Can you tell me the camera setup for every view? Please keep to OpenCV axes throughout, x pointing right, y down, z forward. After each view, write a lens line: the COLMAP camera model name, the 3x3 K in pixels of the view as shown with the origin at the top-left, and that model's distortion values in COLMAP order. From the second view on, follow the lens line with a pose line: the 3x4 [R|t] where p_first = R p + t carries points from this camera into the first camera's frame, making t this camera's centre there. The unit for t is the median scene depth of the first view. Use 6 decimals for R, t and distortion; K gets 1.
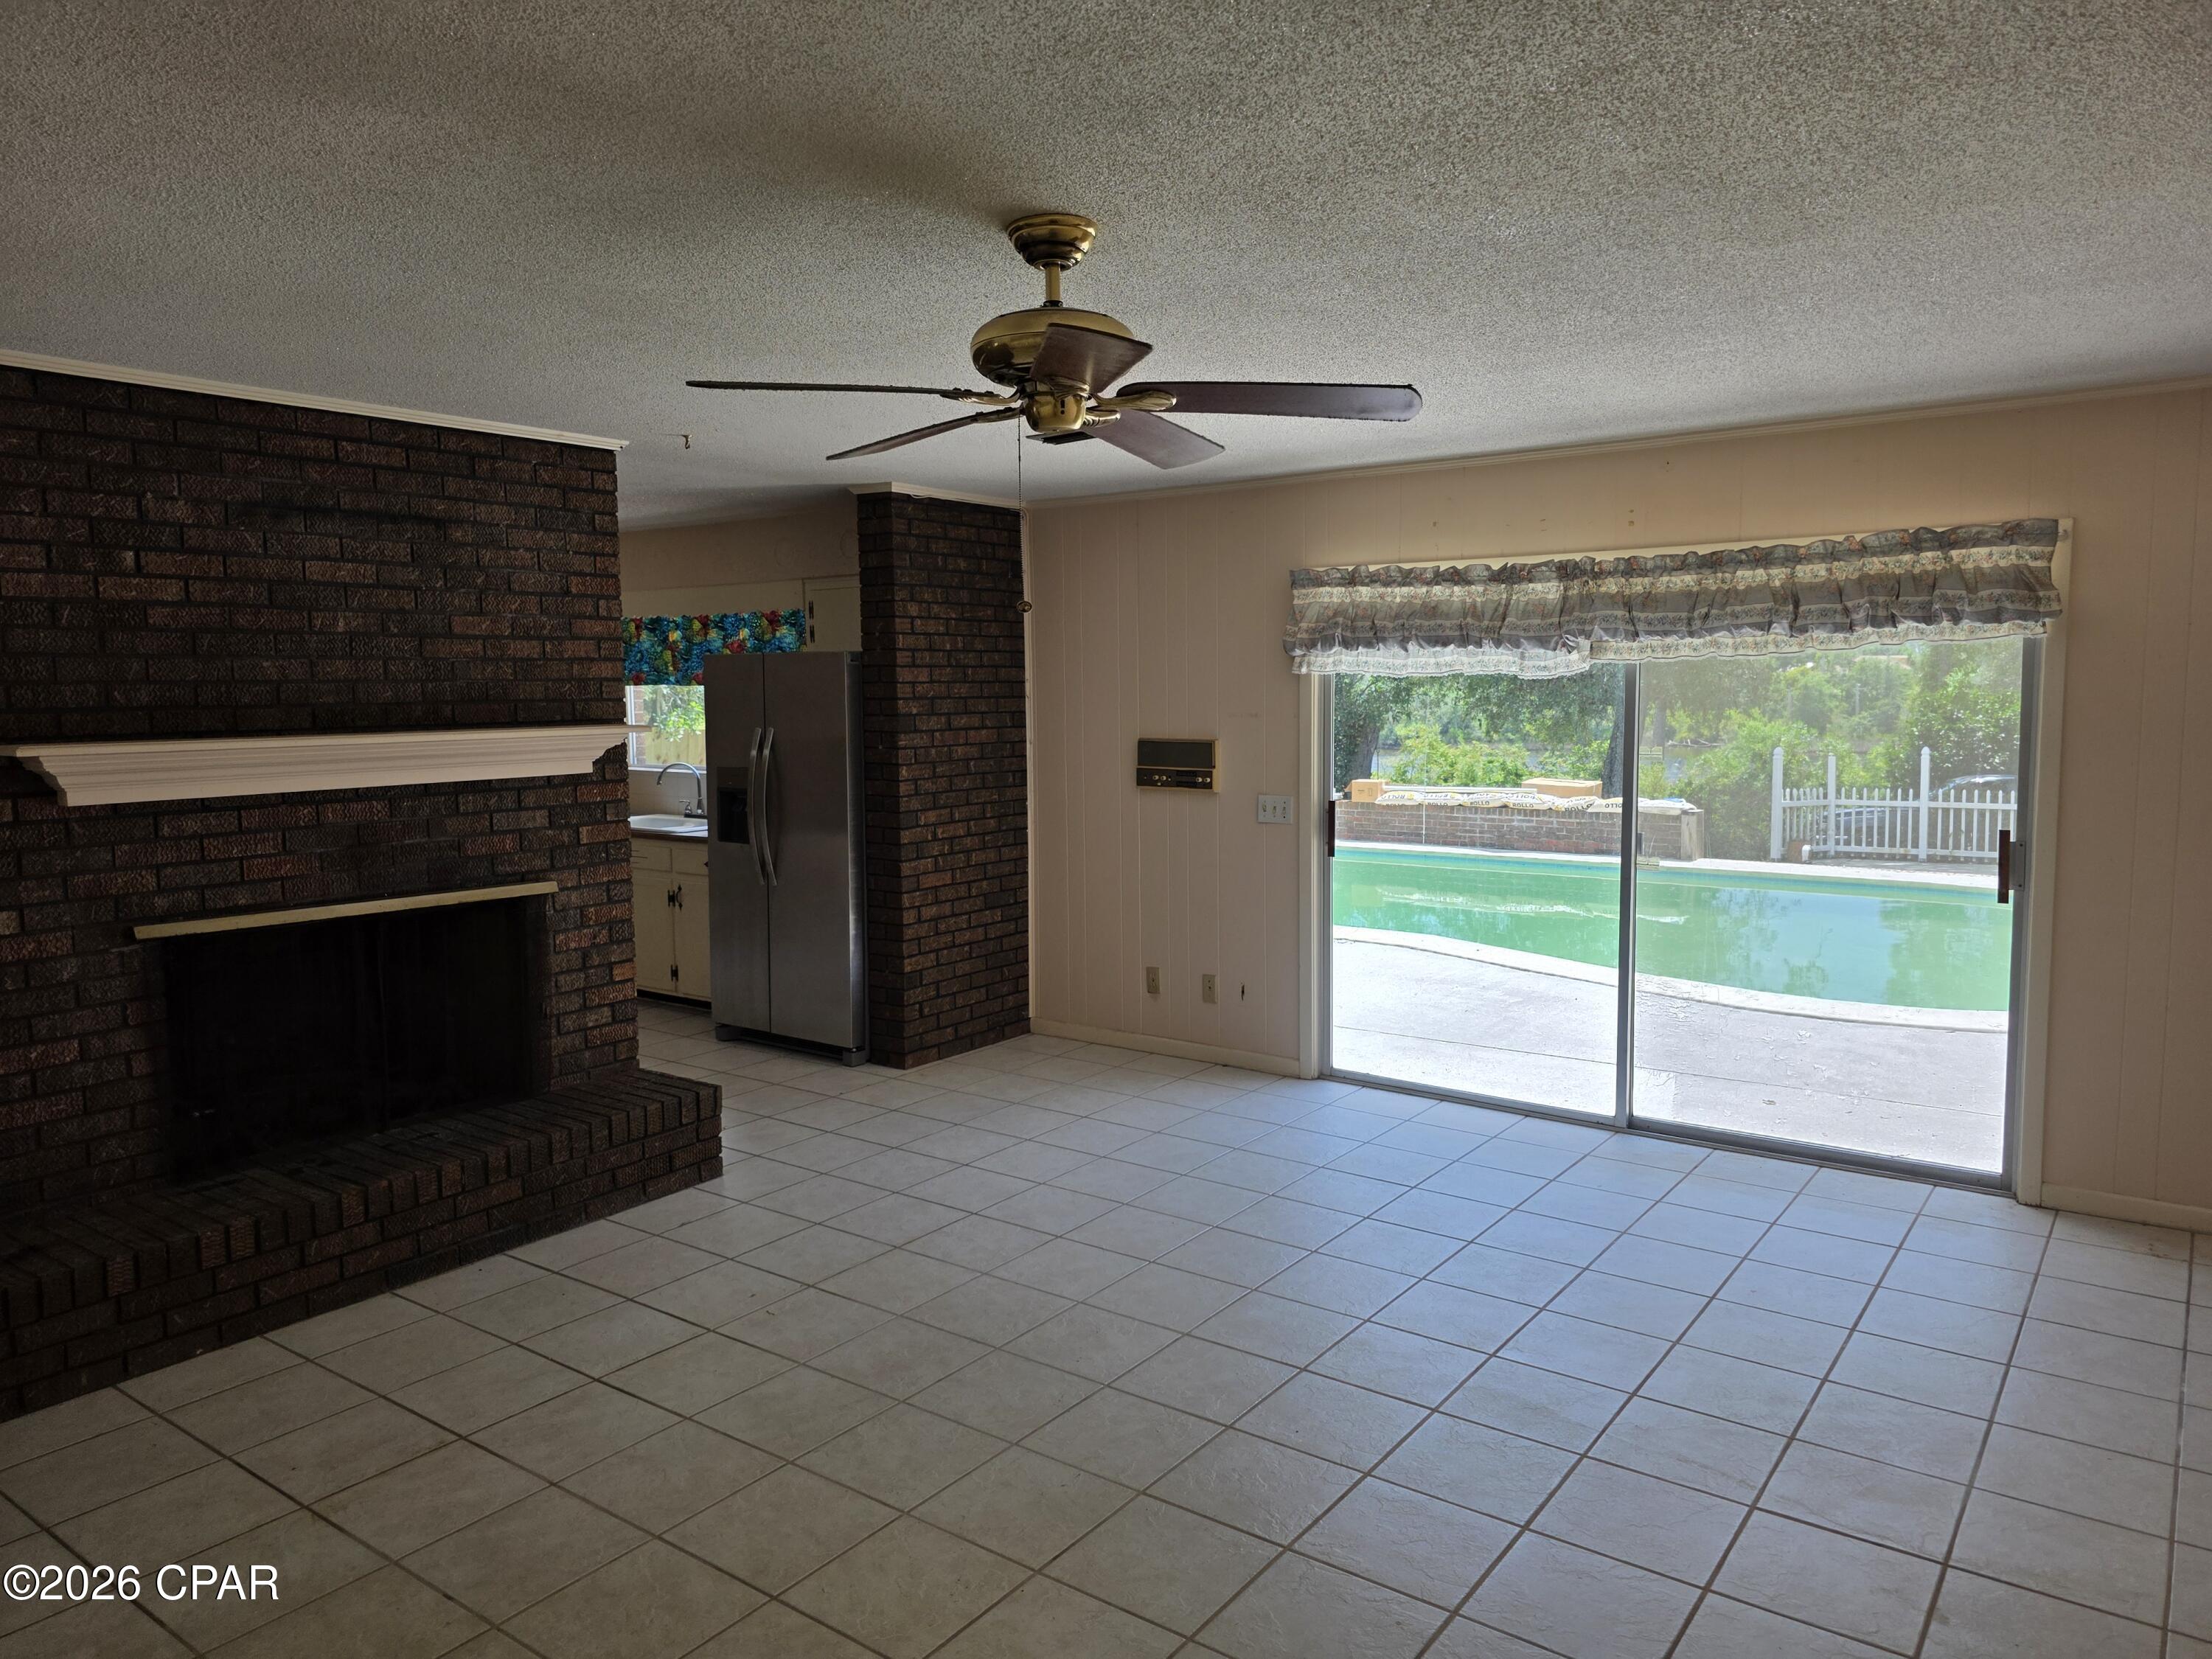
lens RADIAL K [[1486.7, 0, 1098.3], [0, 1486.7, 828.5], [0, 0, 1]] dist [0.075391, -0.067049]
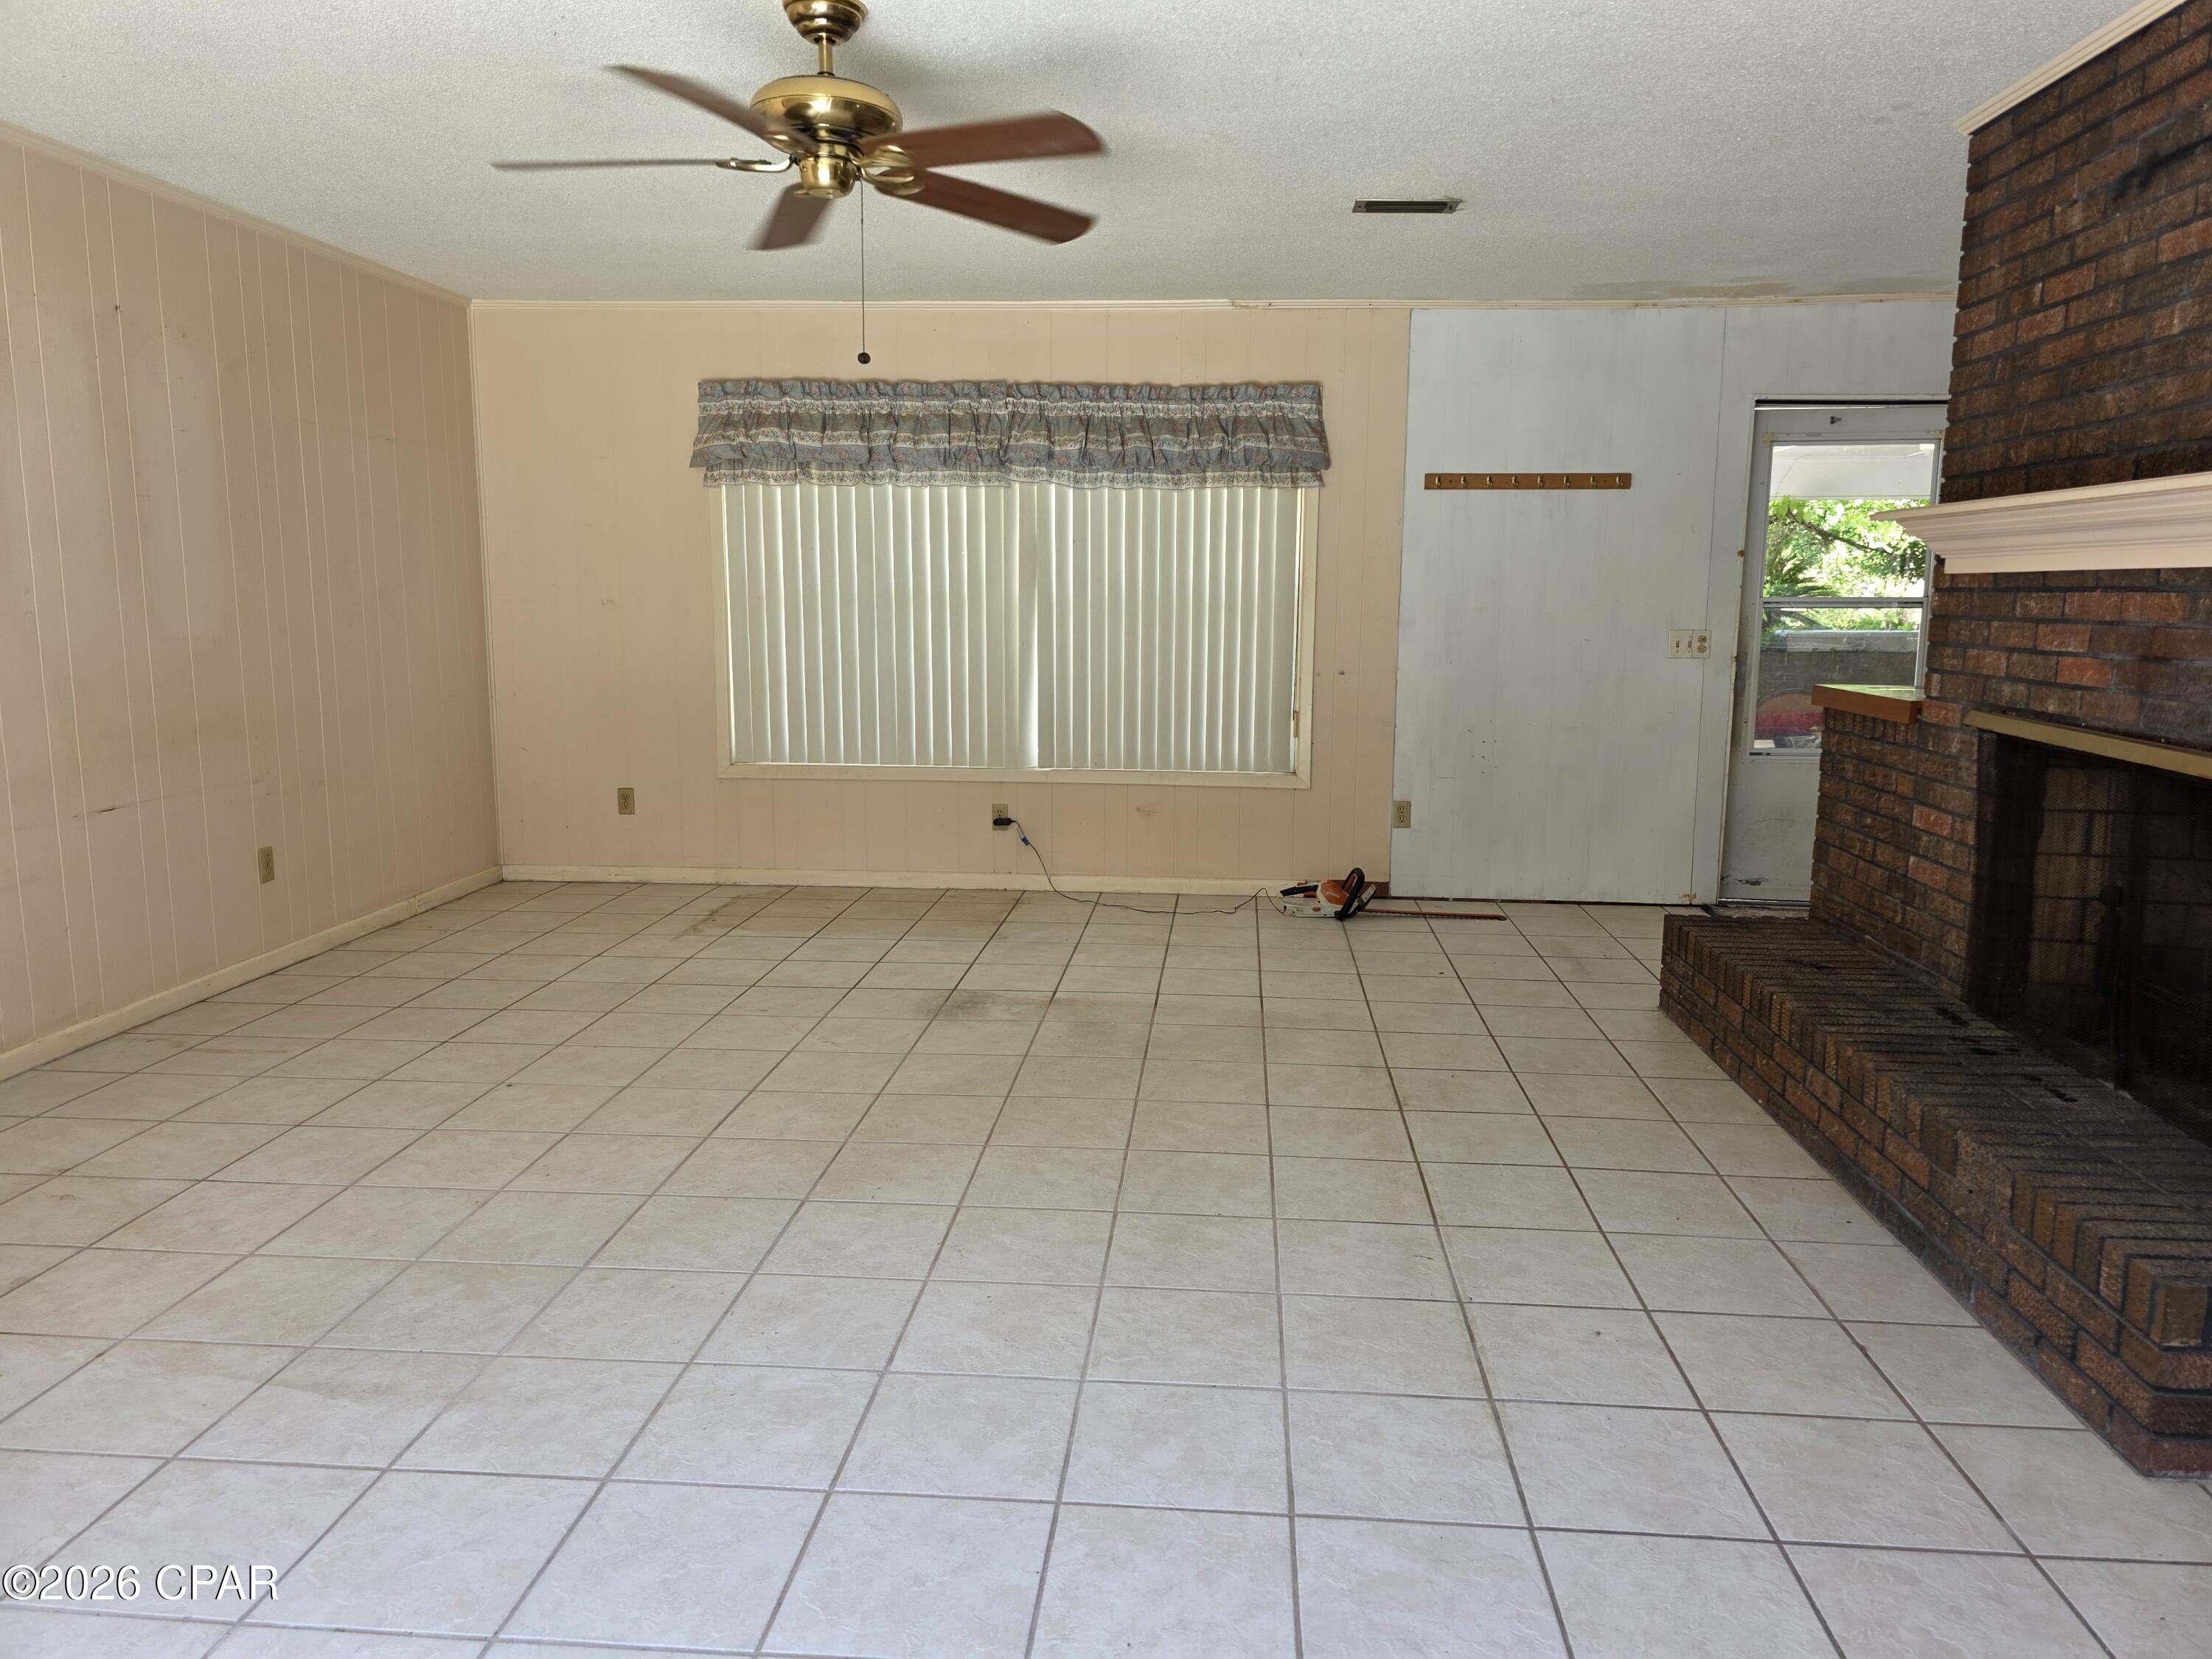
lens RADIAL K [[1486.7, 0, 1114.1], [0, 1486.7, 804.7], [0, 0, 1]] dist [0.075391, -0.067049]
pose [[-0.847279, 0.081225, -0.524901, 0.269317], [-0.049302, 0.971945, 0.229984, -0.059950], [0.528856, 0.220739, -0.819504, 1.373490]]
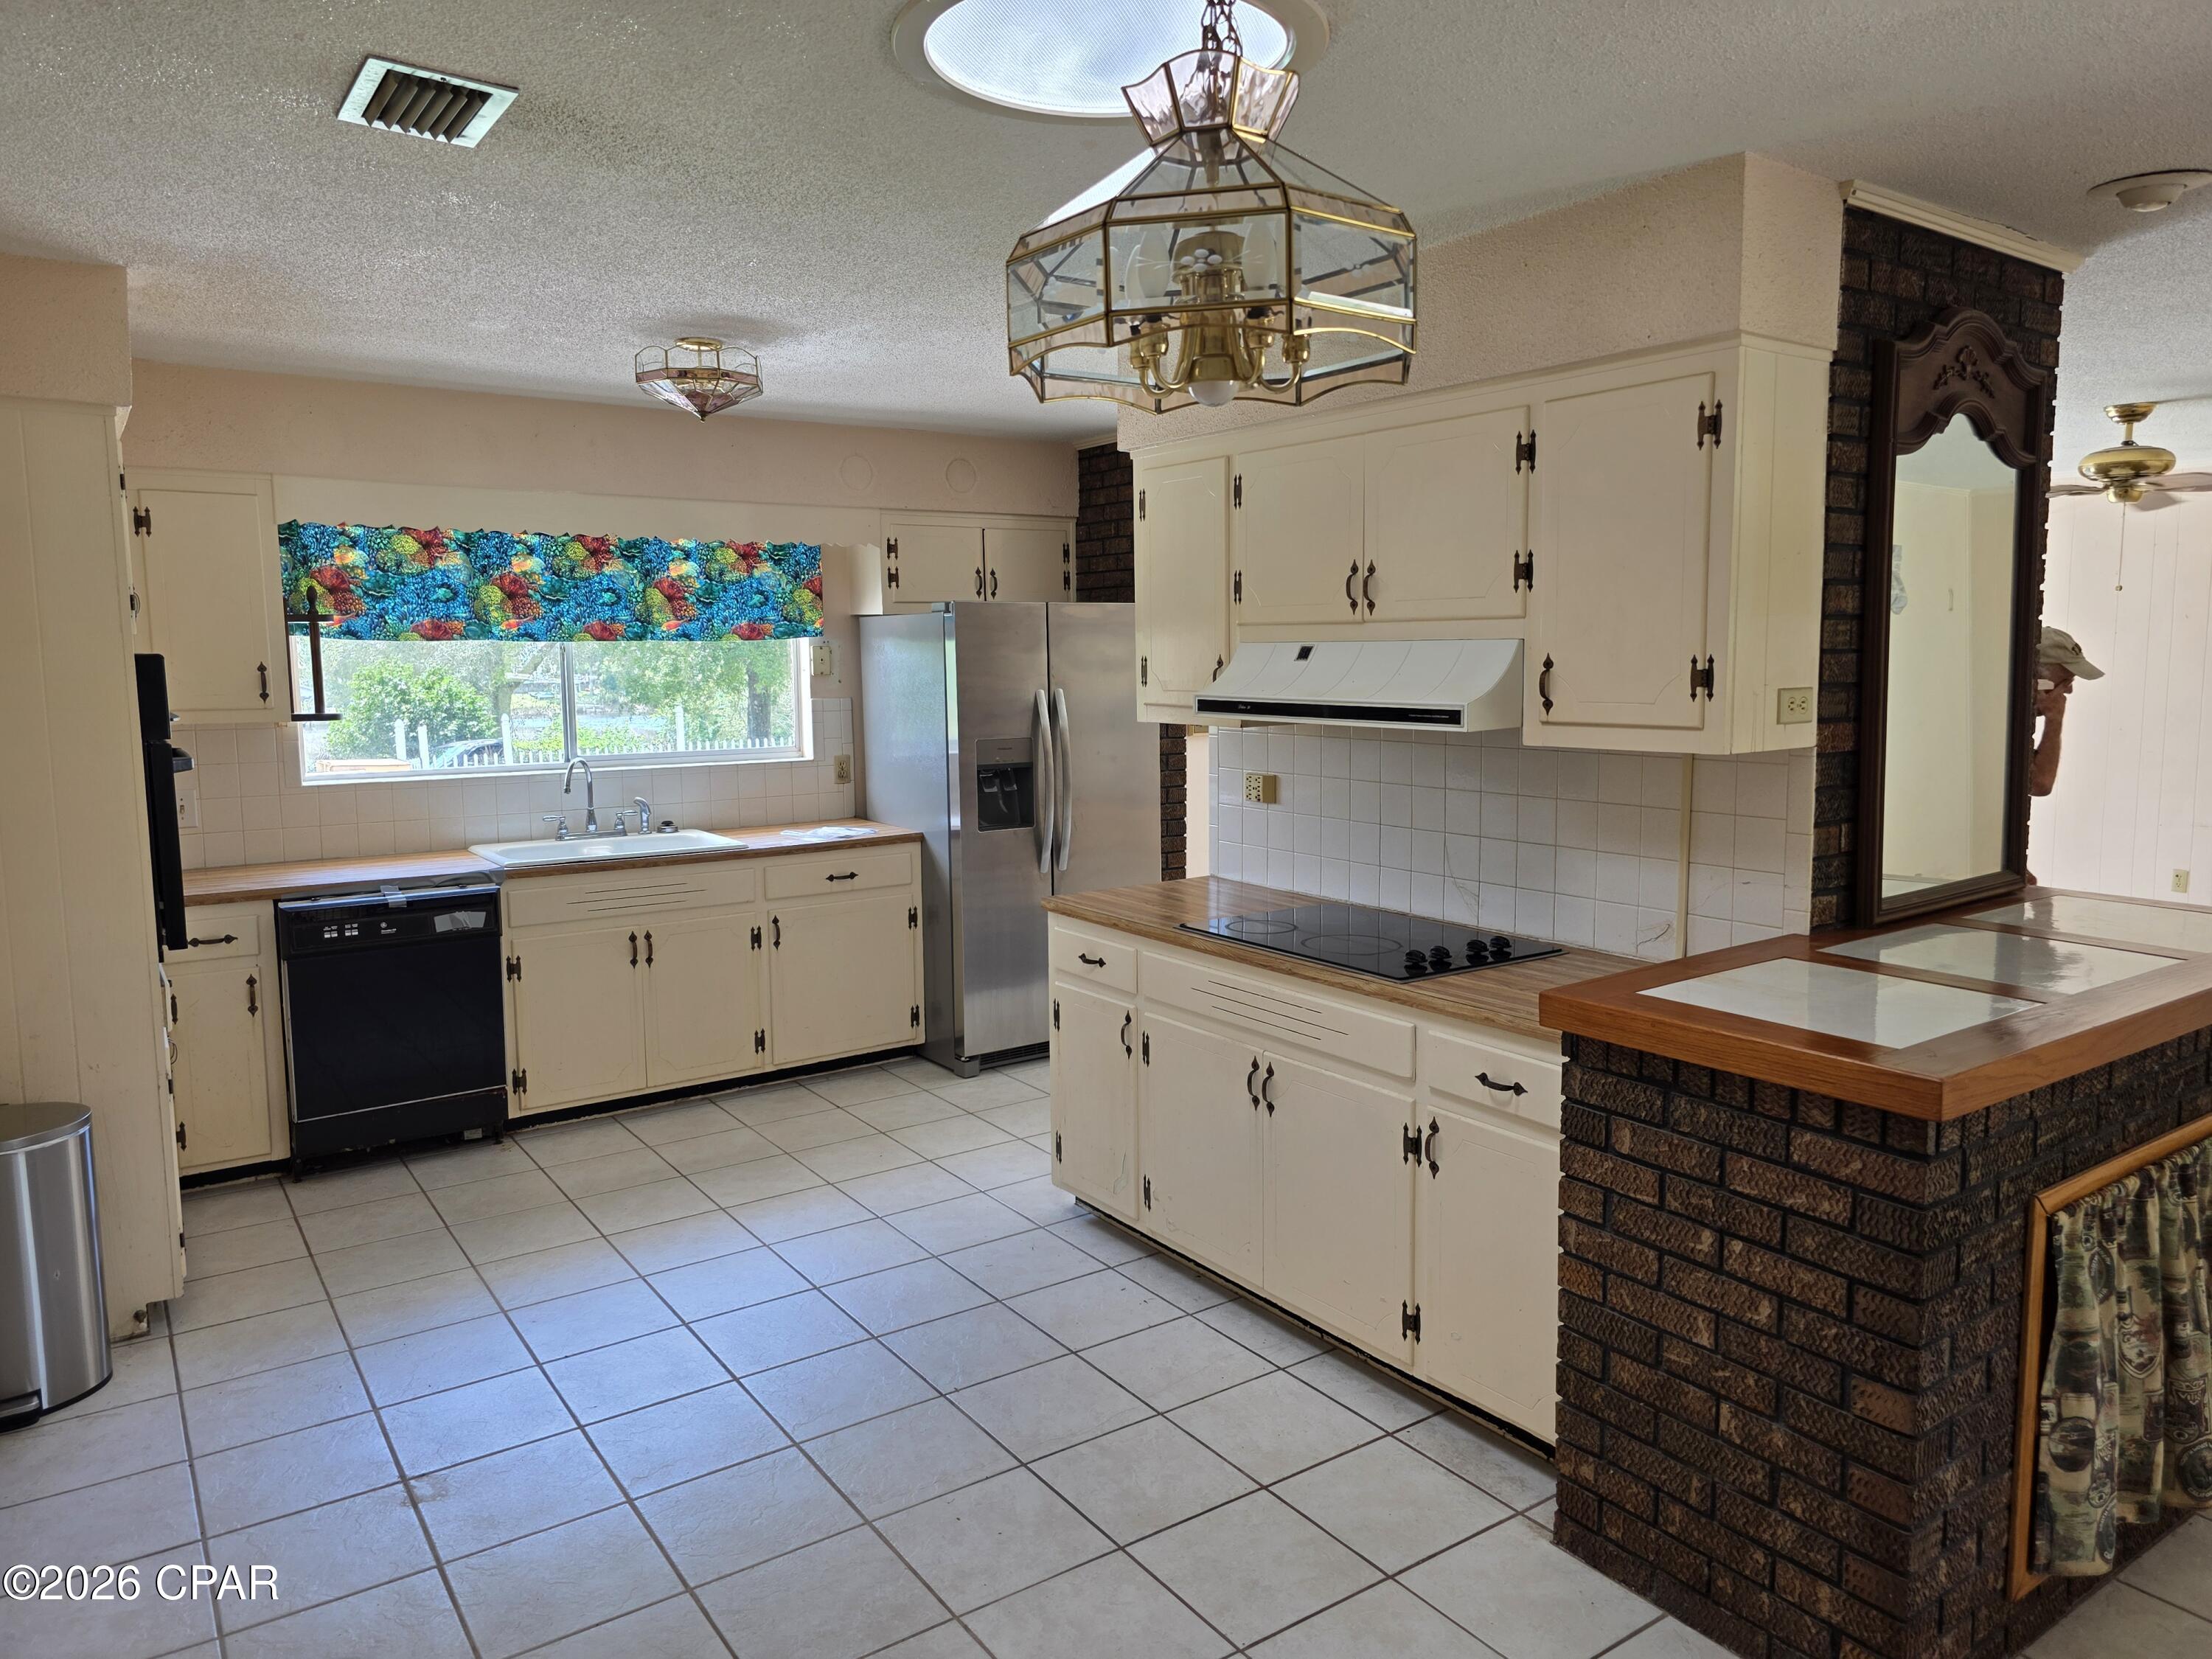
lens RADIAL K [[1486.7, 0, 1112.0], [0, 1486.7, 798.6], [0, 0, 1]] dist [0.075391, -0.067049]
pose [[0.313849, -0.090216, 0.945177, -1.580823], [0.098157, 0.993225, 0.062208, -0.082755], [-0.944386, 0.073252, 0.320577, 1.064065]]
